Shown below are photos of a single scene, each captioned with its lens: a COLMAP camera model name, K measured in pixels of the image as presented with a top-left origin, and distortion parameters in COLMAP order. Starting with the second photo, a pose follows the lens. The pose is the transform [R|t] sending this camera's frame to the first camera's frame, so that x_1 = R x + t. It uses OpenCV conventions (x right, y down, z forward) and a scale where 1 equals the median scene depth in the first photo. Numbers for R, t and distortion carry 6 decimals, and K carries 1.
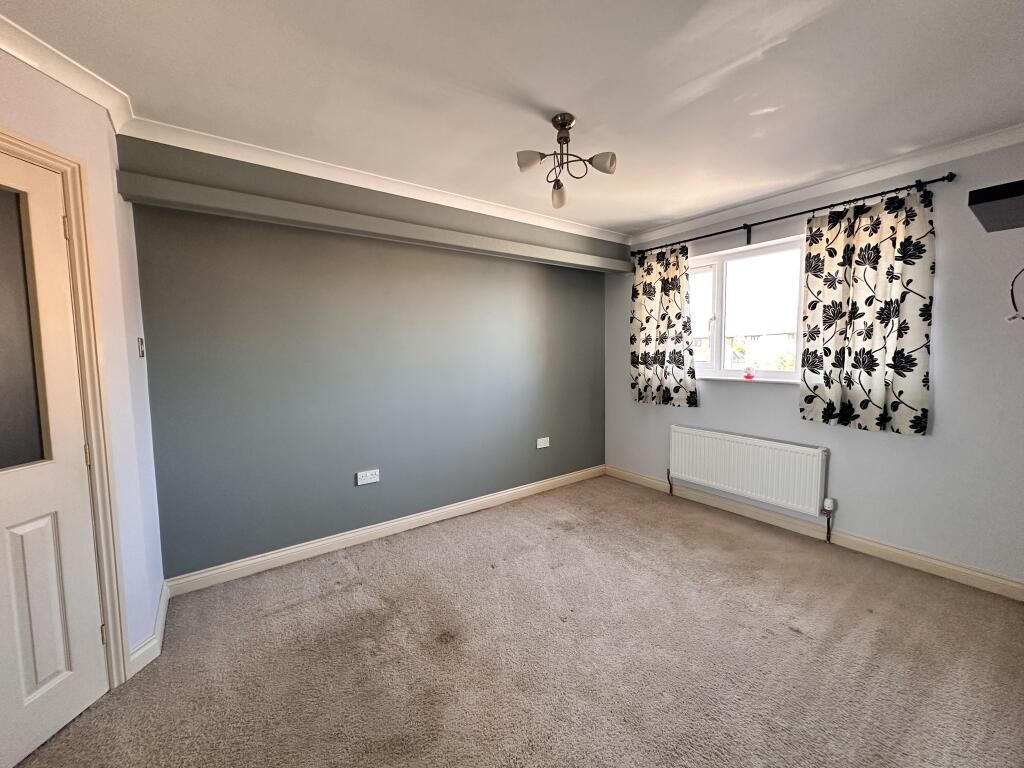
lens RADIAL K [[406.3, 0, 512.1], [0, 406.3, 382.0], [0, 0, 1]] dist [-0.001241, 0.000375]
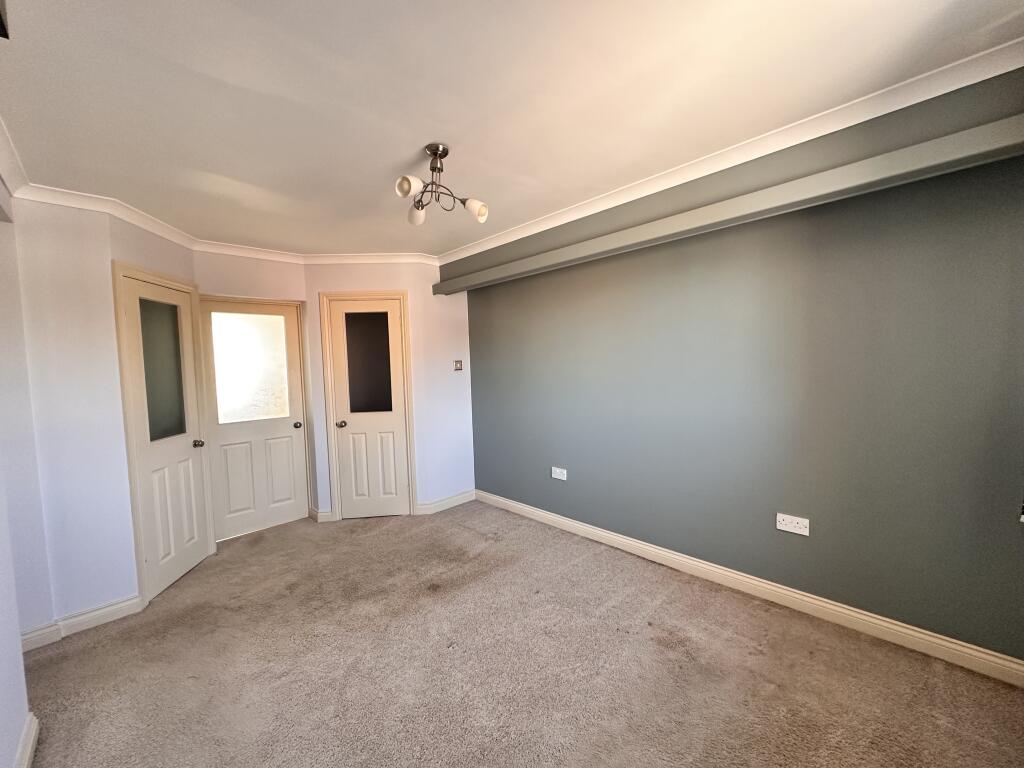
lens RADIAL K [[406.3, 0, 514.1], [0, 406.3, 382.6], [0, 0, 1]] dist [-0.001241, 0.000375]
pose [[0.139067, 0.059551, -0.988491, 0.892508], [-0.043615, 0.997590, 0.053964, -0.098555], [0.989322, 0.035608, 0.141329, 0.808547]]
